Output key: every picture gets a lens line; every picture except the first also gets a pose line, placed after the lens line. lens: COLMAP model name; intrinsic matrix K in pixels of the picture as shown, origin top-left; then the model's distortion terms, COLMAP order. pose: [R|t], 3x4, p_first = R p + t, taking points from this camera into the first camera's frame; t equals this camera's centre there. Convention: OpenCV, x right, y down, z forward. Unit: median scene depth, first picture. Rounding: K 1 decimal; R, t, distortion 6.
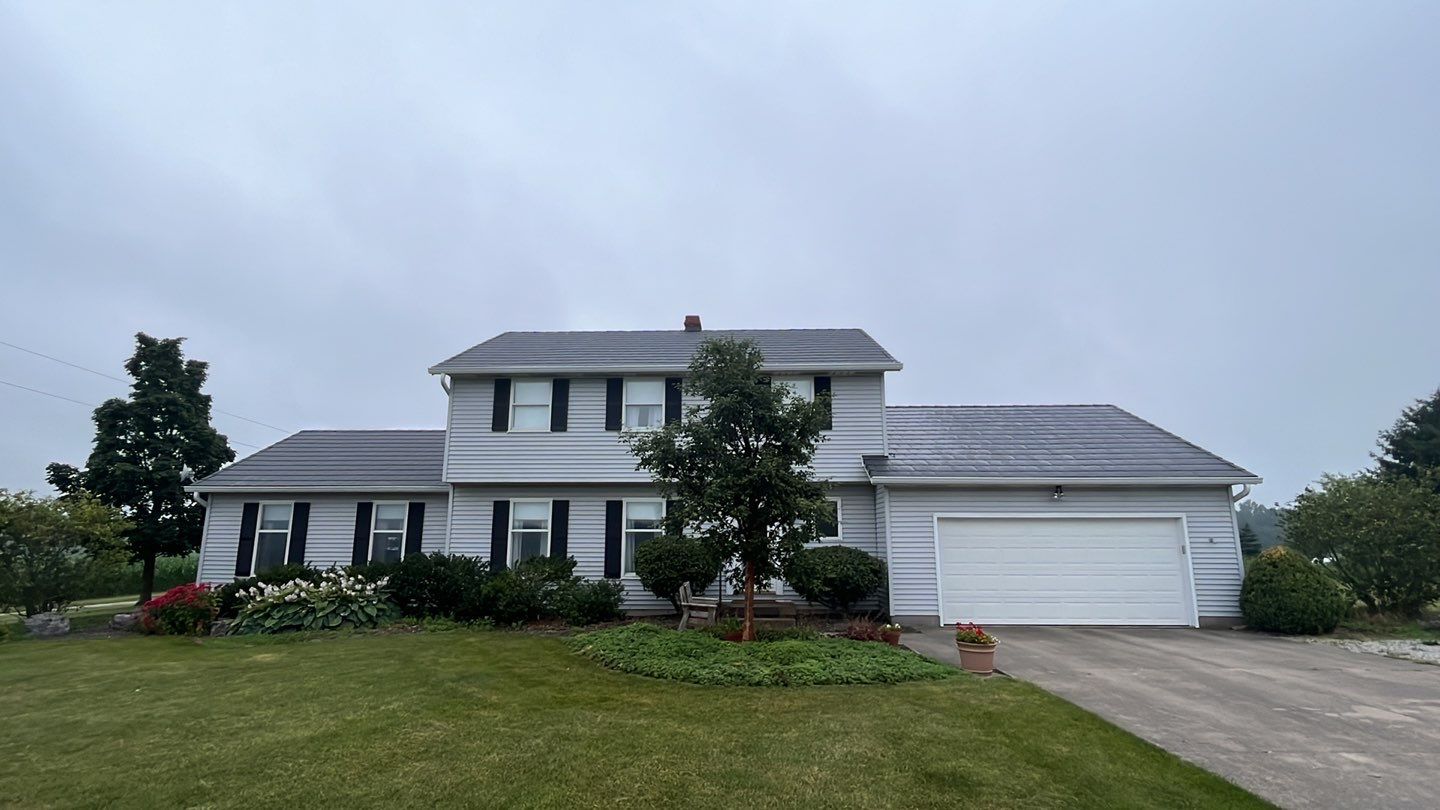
lens RADIAL K [[713.2, 0, 736.2], [0, 713.2, 402.4], [0, 0, 1]] dist [-0.003881, -0.000438]
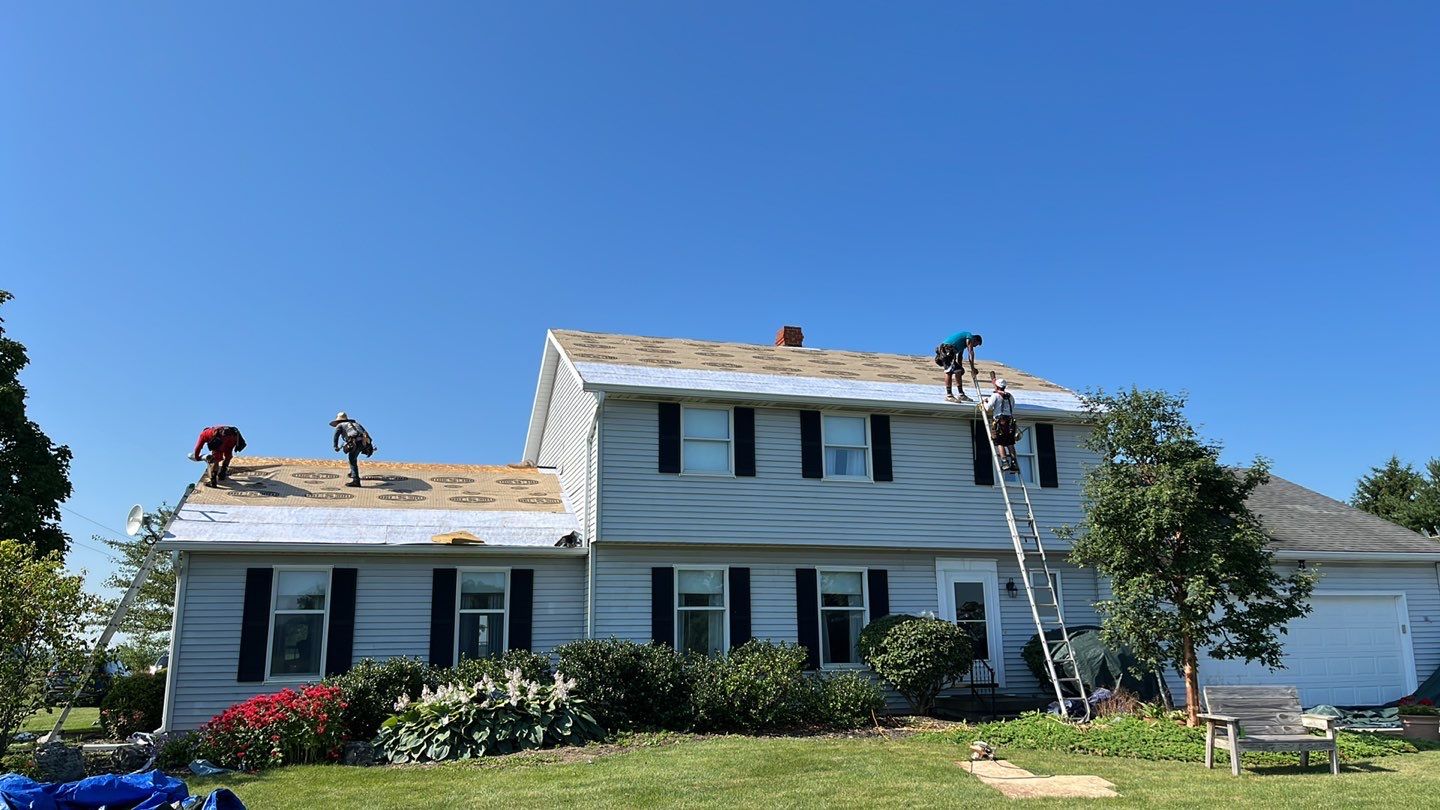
lens RADIAL K [[1055.6, 0, 729.9], [0, 1055.6, 407.2], [0, 0, 1]] dist [0.071237, -0.094960]
pose [[0.939742, 0.062023, 0.336213, -0.568805], [-0.057409, 0.998070, -0.023655, -0.004575], [-0.337031, 0.002928, 0.941489, -0.043651]]
